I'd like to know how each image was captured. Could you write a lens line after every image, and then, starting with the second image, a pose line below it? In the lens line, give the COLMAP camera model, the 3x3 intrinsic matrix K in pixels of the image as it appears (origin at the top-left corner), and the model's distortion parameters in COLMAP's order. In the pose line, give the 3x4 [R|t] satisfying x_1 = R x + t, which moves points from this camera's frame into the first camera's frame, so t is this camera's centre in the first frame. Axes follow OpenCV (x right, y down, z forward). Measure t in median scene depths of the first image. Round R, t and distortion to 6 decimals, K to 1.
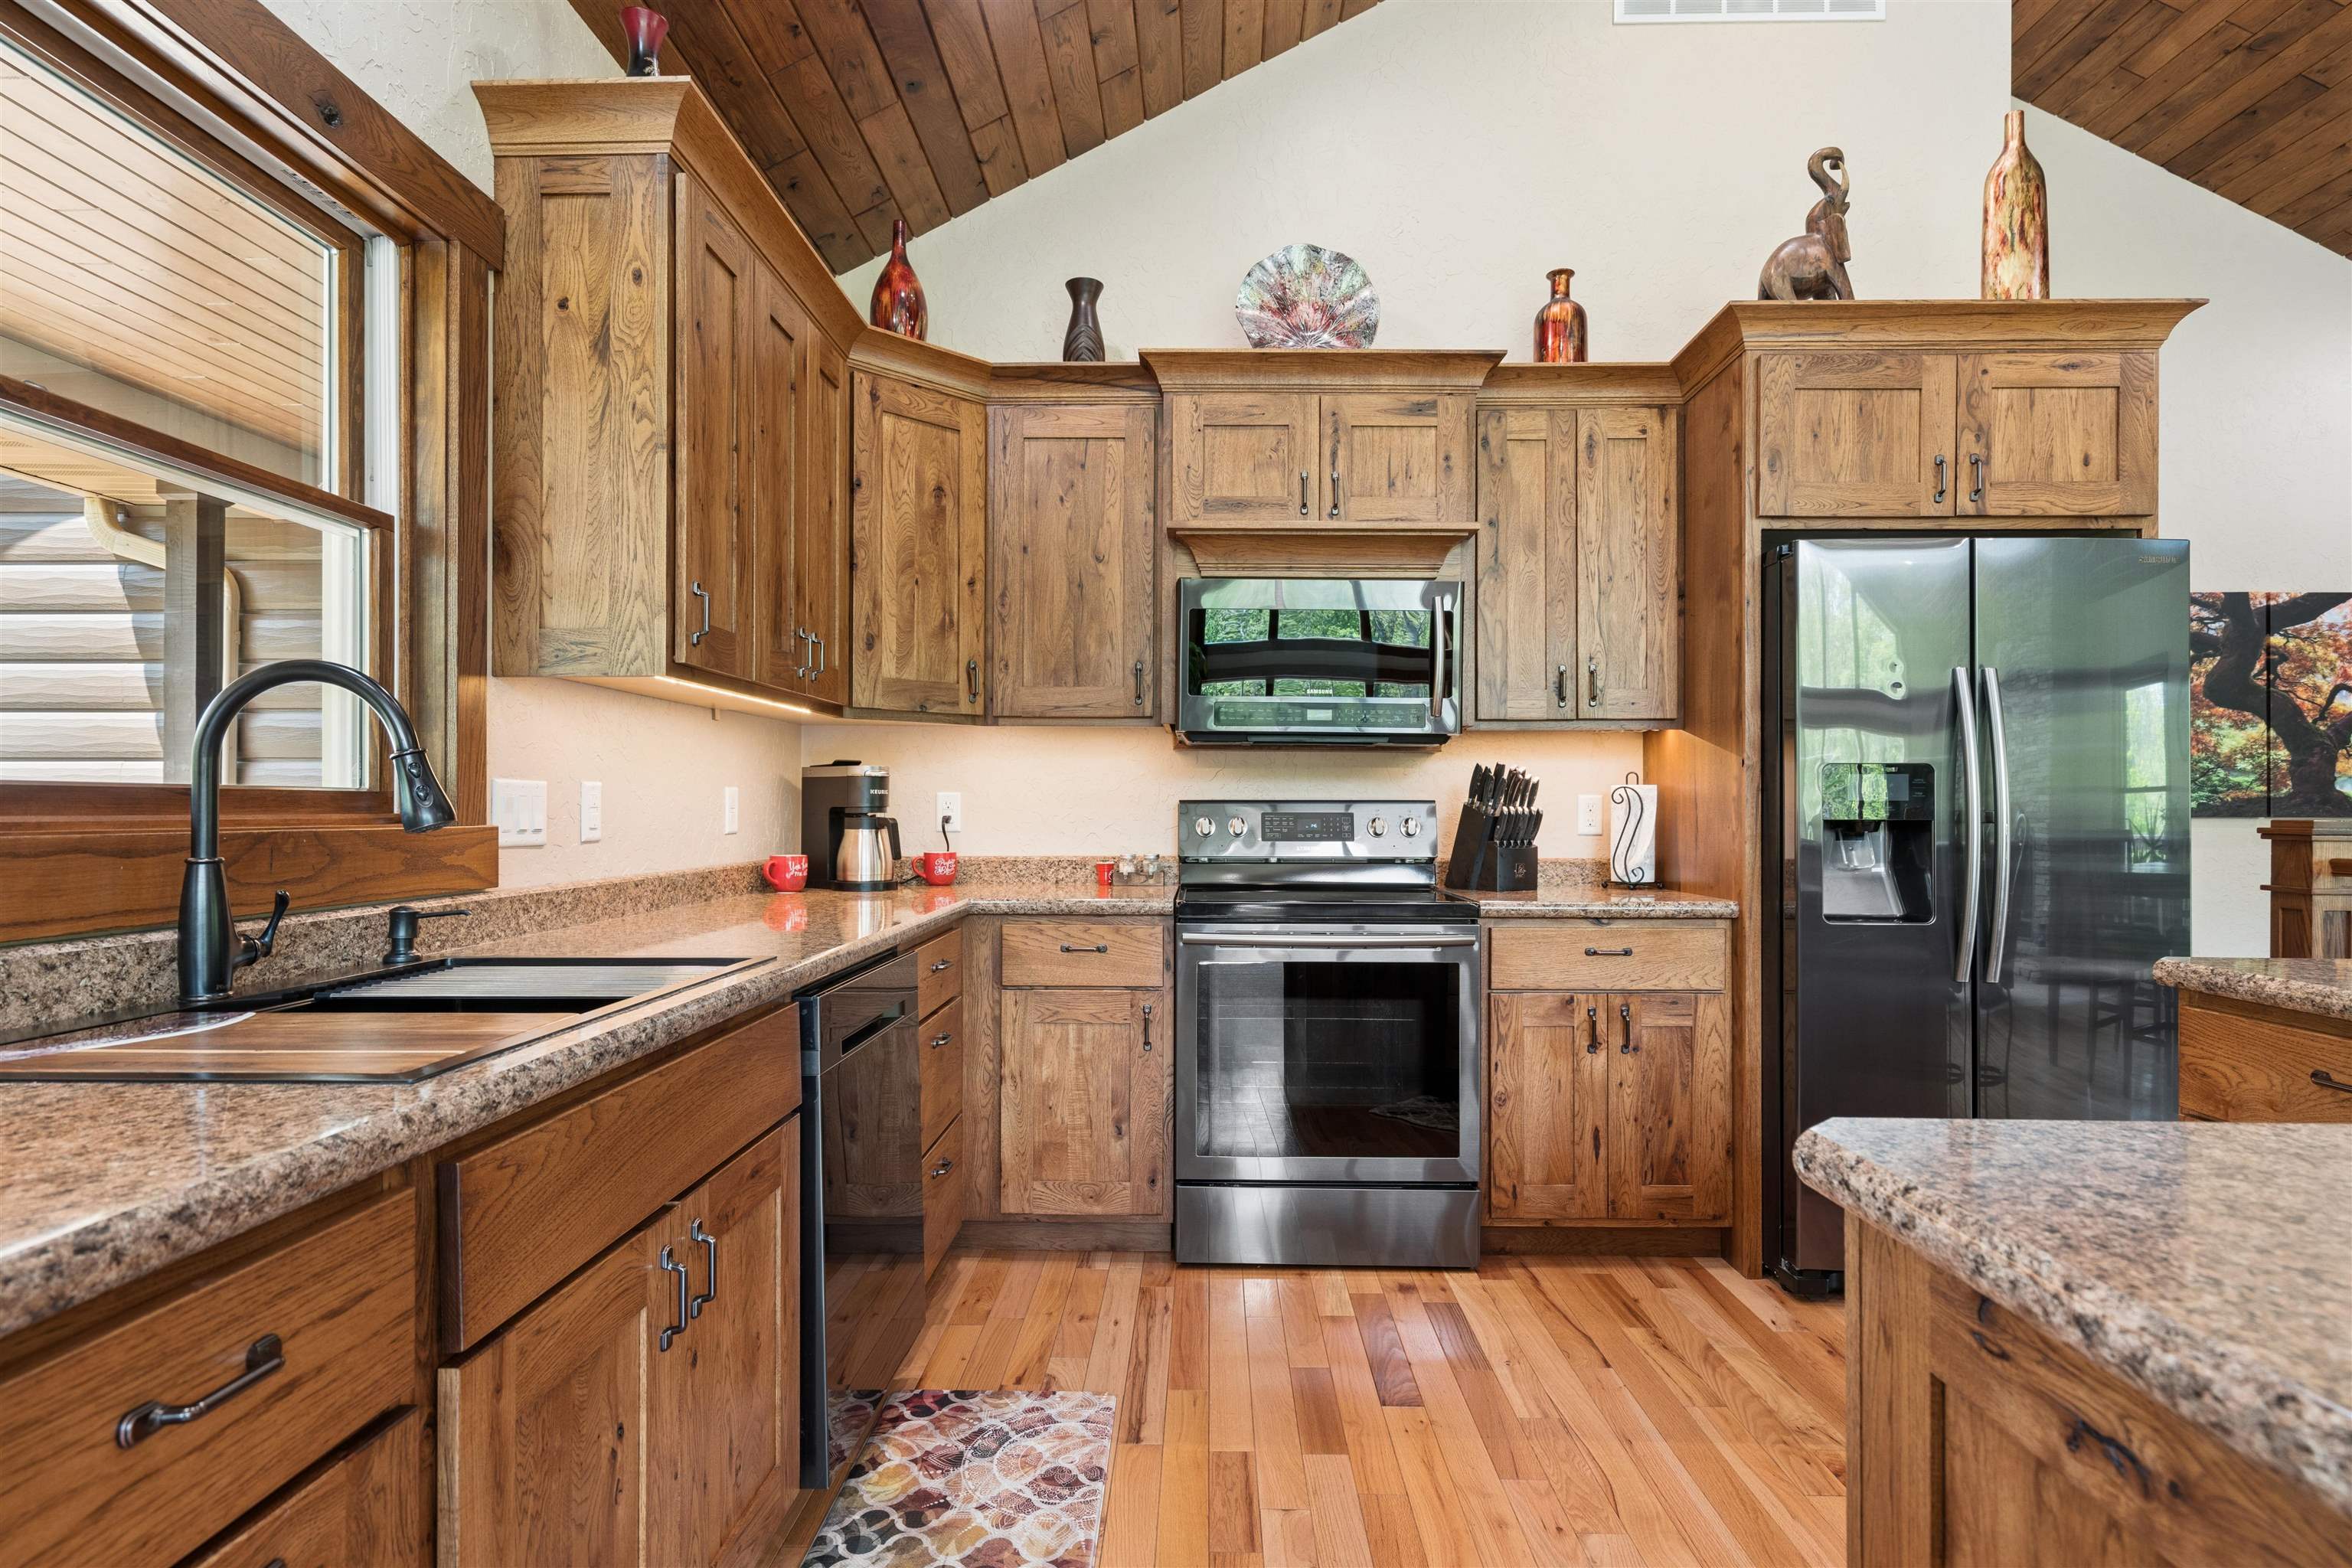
lens RADIAL K [[1215.3, 0, 1180.8], [0, 1215.3, 801.3], [0, 0, 1]] dist [-0.001962, 0.000569]
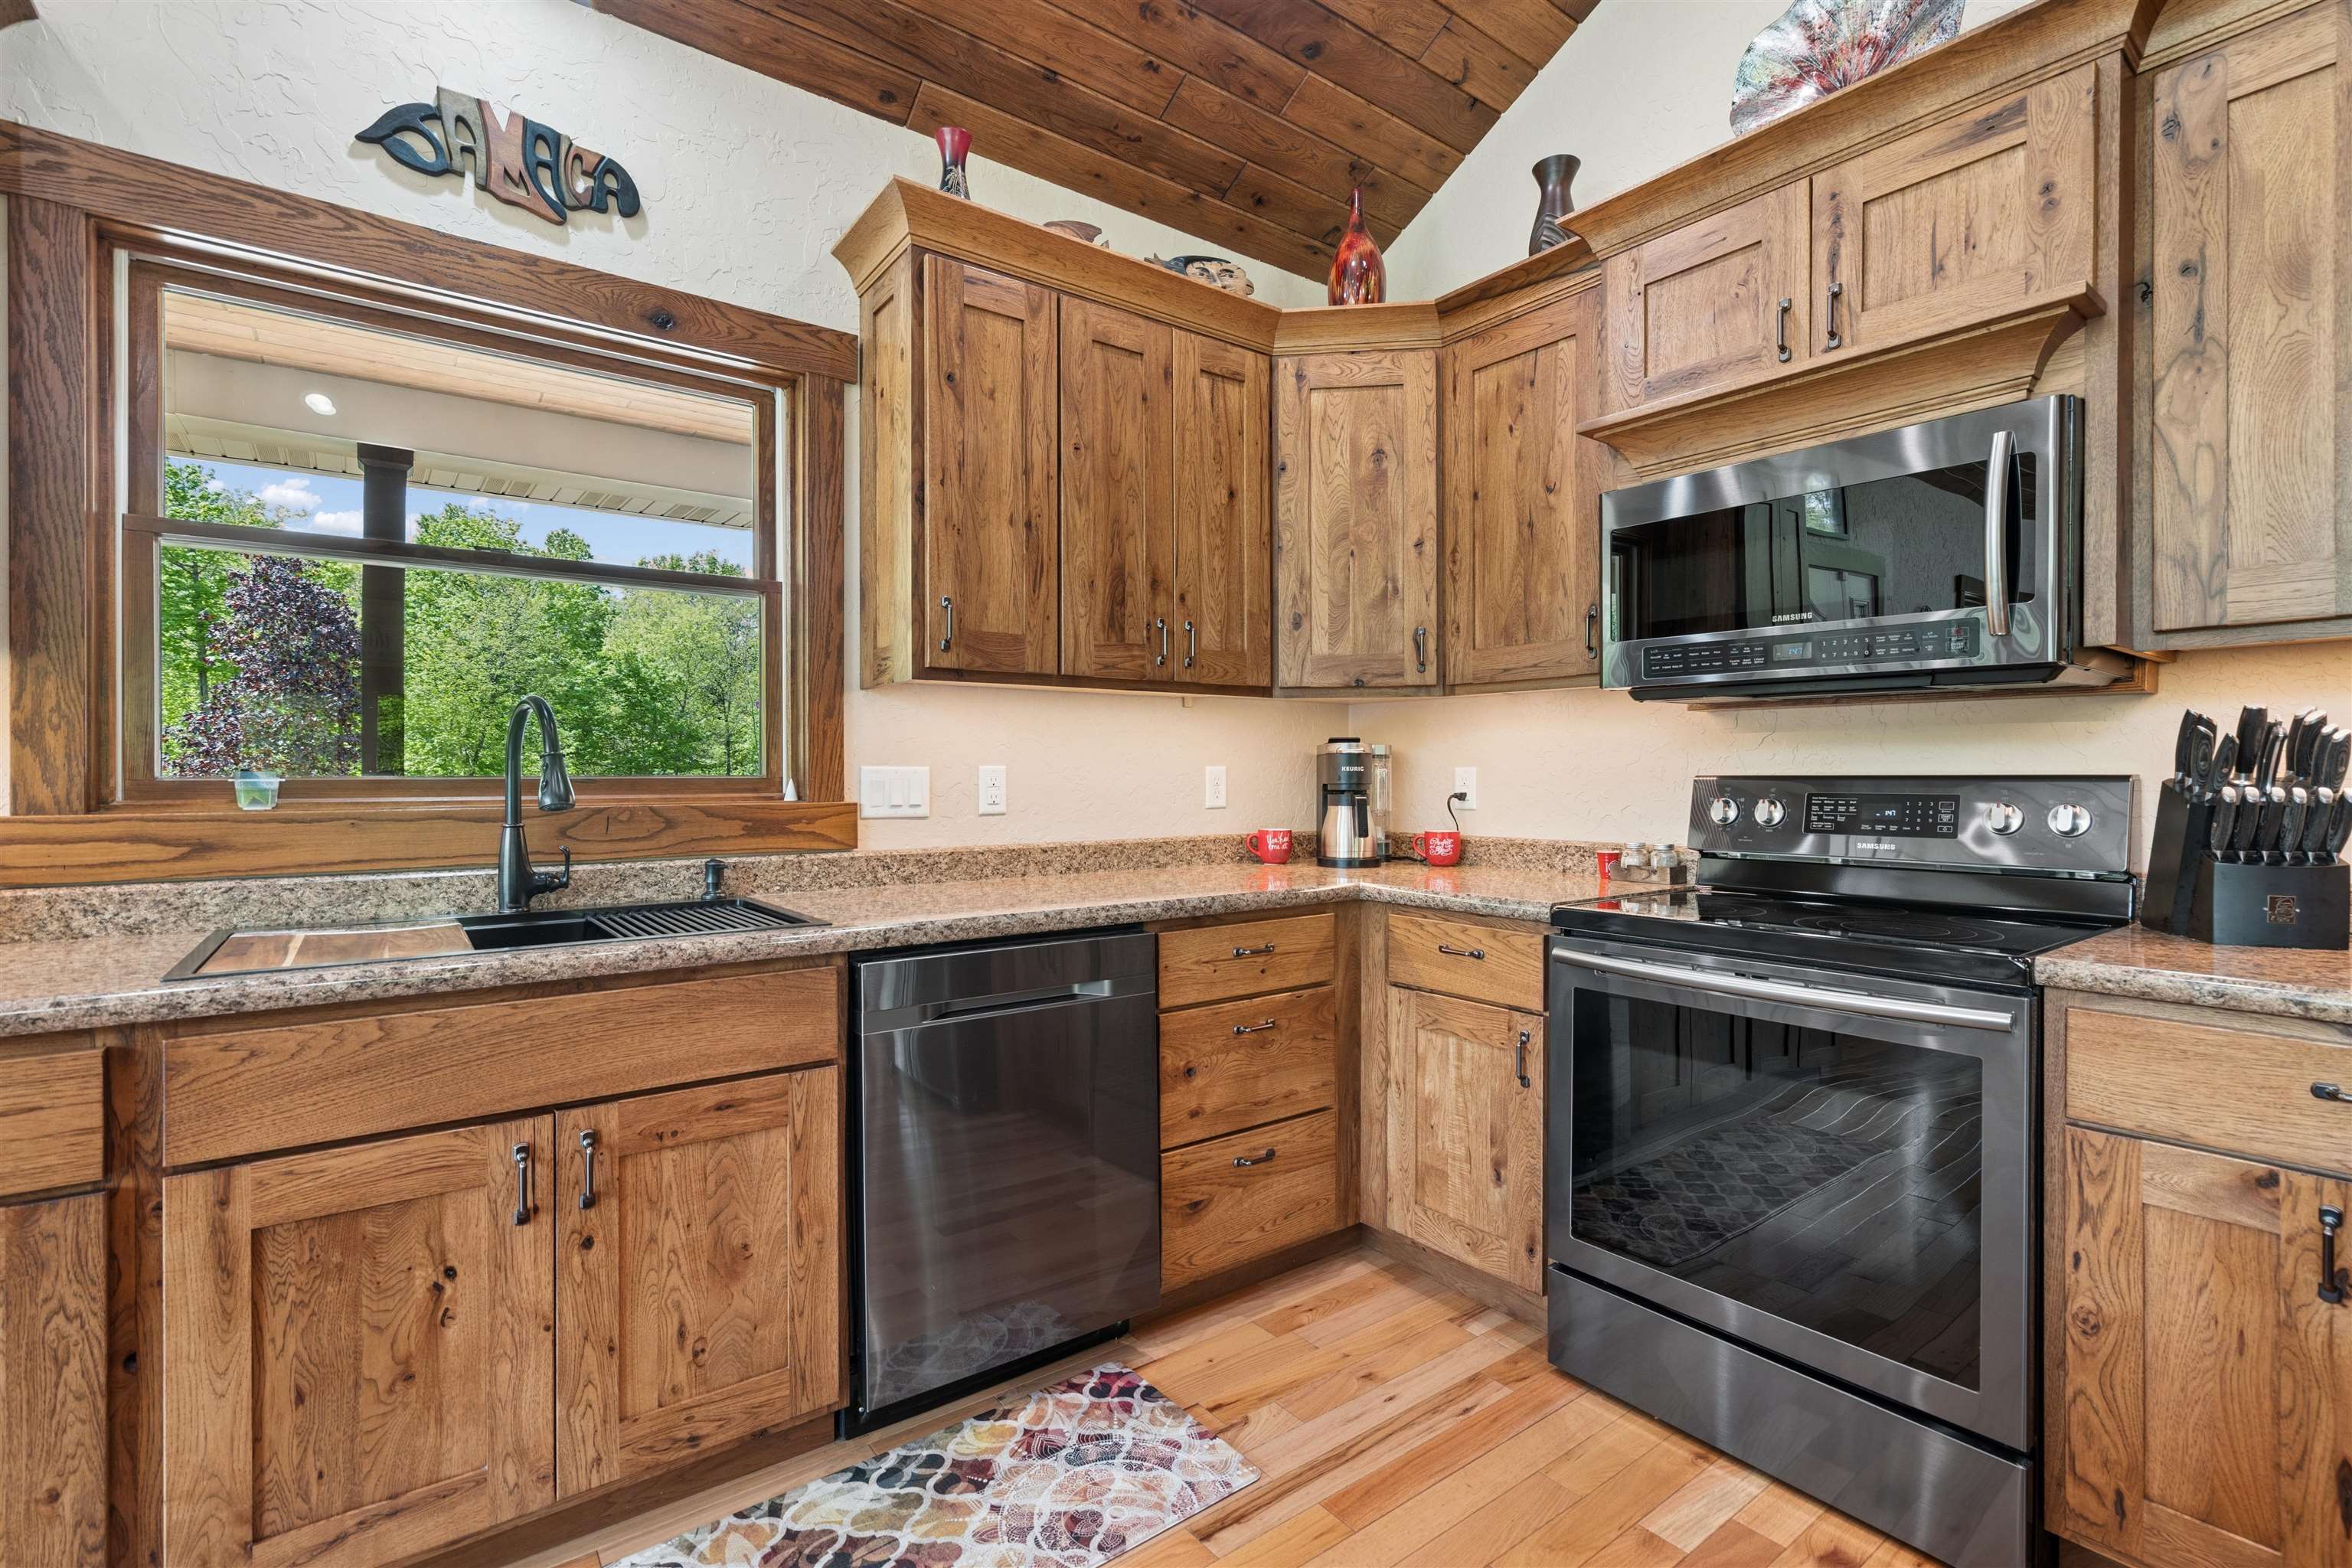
lens RADIAL K [[1061.1, 0, 1173.9], [0, 1061.1, 777.4], [0, 0, 1]] dist [-0.007411, 0.002414]
pose [[0.617270, -0.001508, -0.786750, 0.382761], [0.007894, 0.999960, 0.004277, -0.006217], [0.786712, -0.008850, 0.617257, 0.380546]]
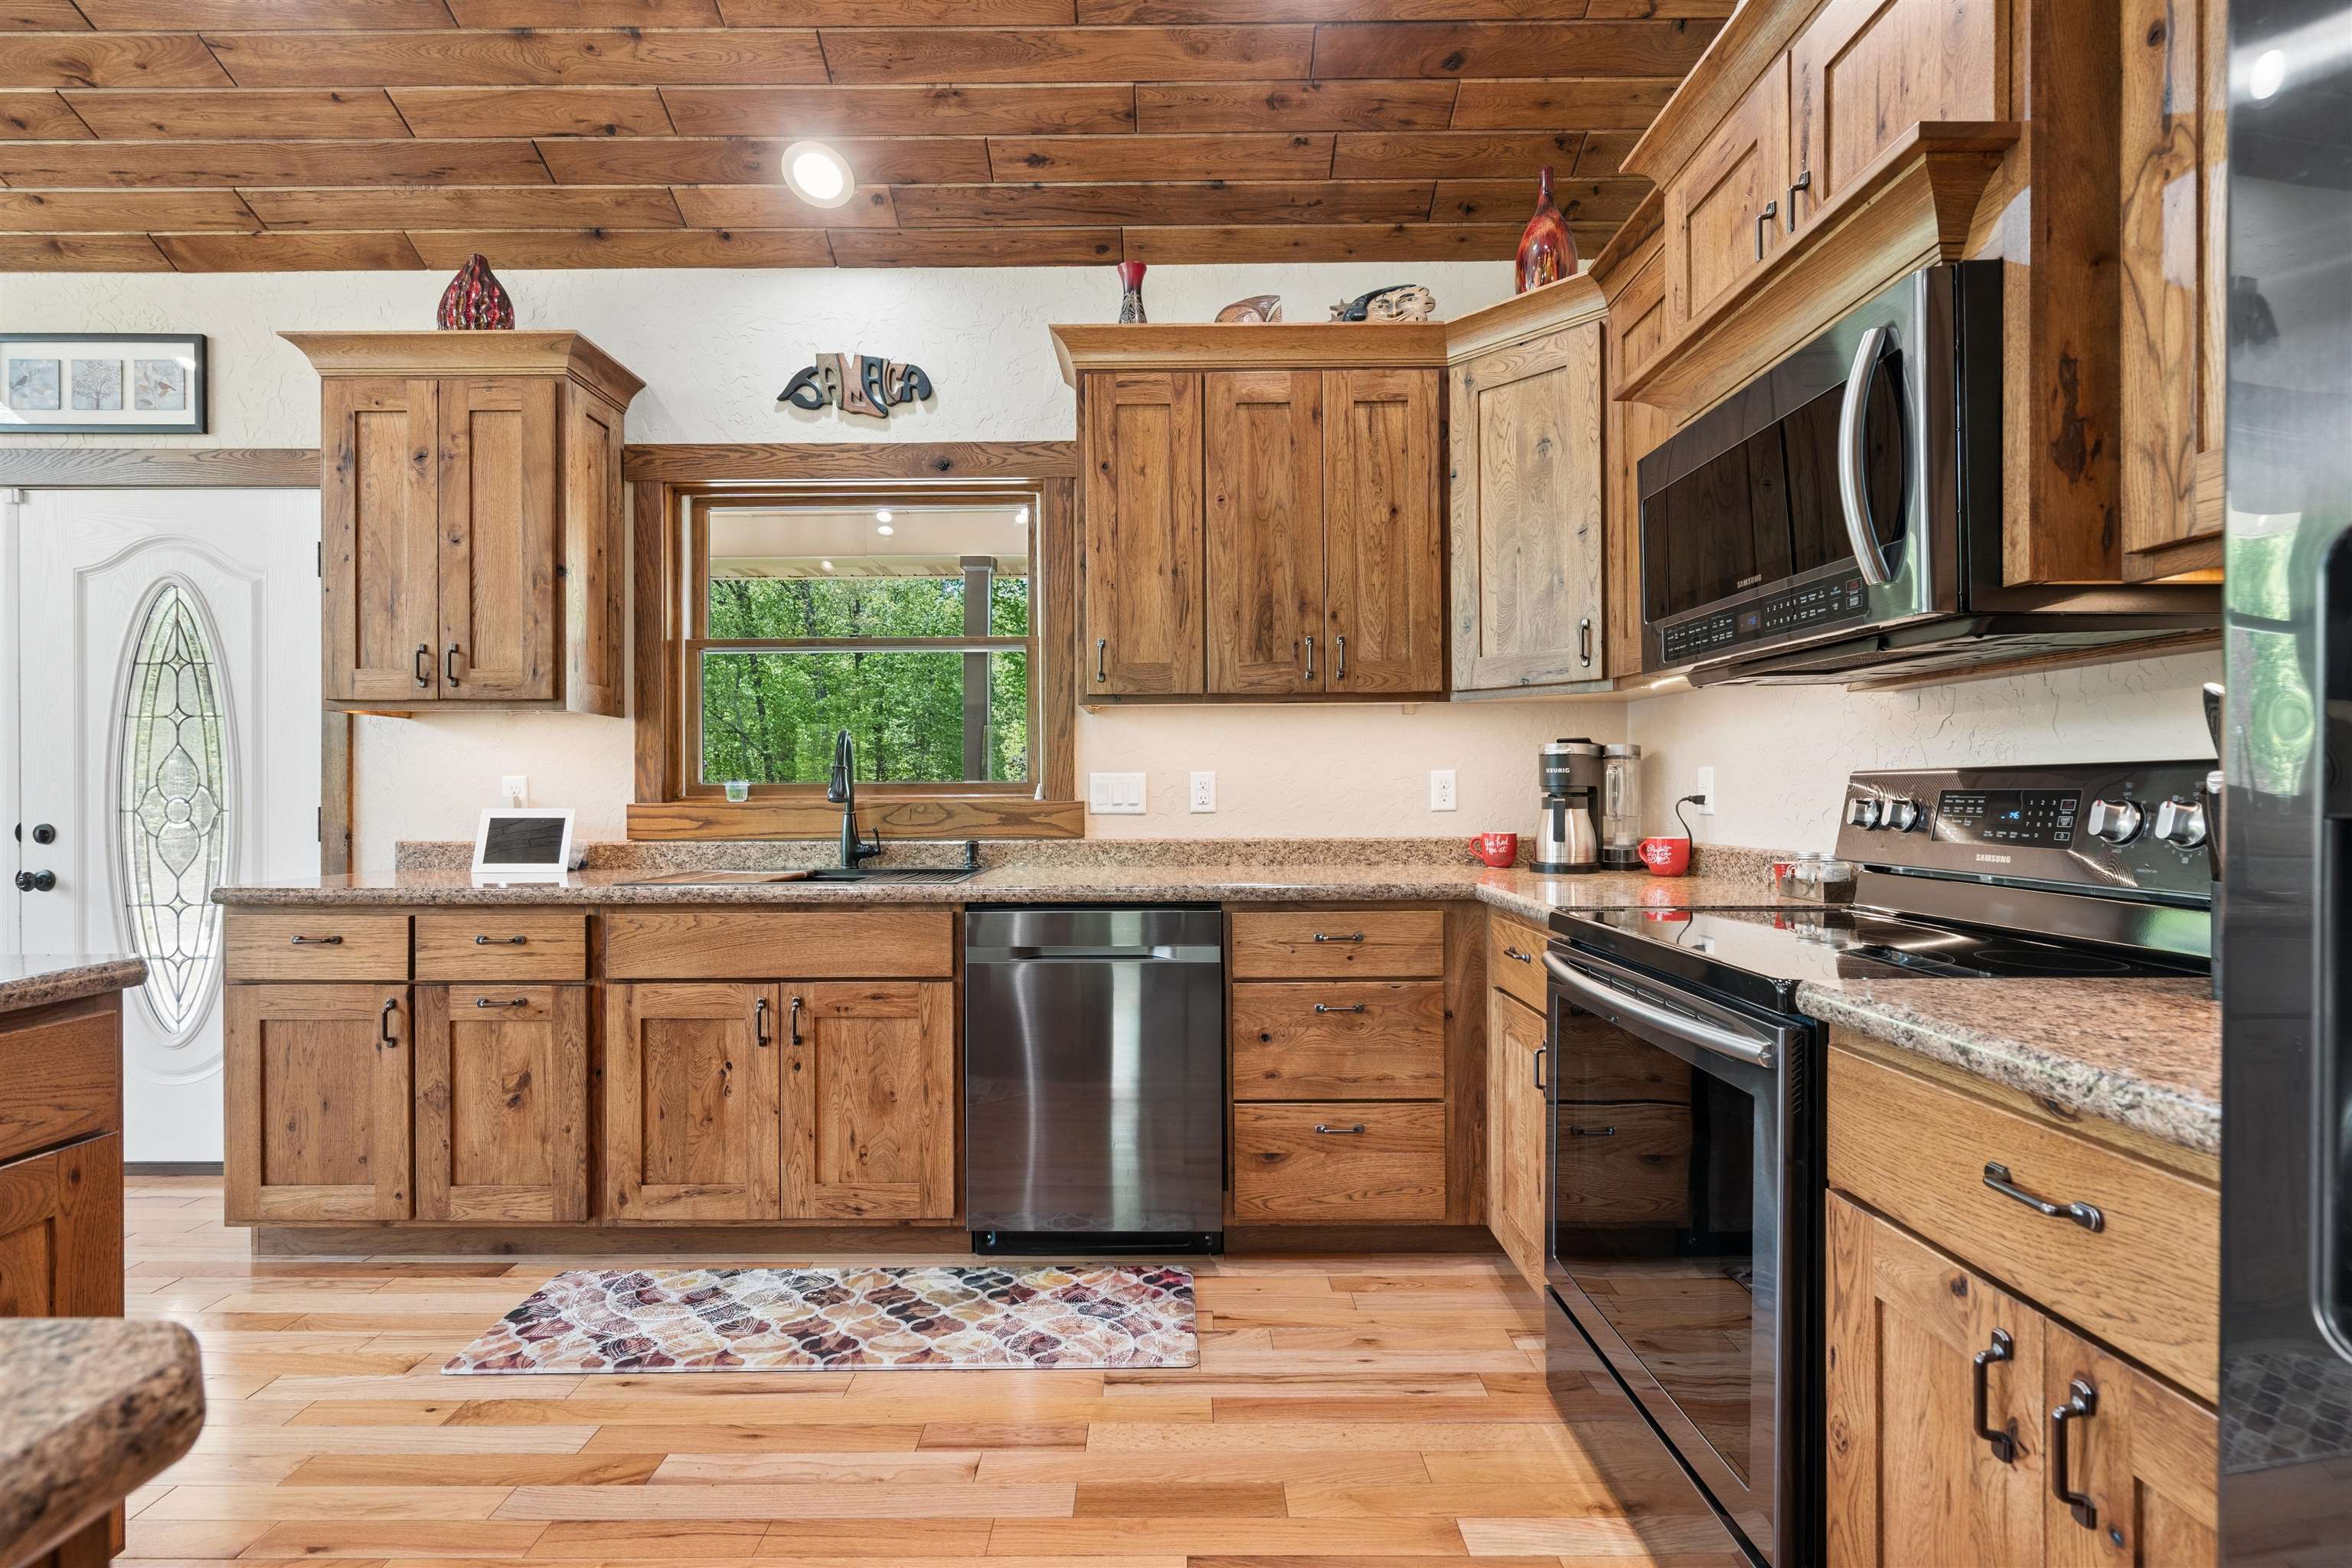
lens RADIAL K [[1061.1, 0, 1174.5], [0, 1061.1, 792.7], [0, 0, 1]] dist [-0.007411, 0.002414]
pose [[0.020285, -0.002156, -0.999792, 0.641409], [0.012029, 0.999926, -0.001912, 0.008577], [0.999722, -0.011988, 0.020309, 0.748793]]
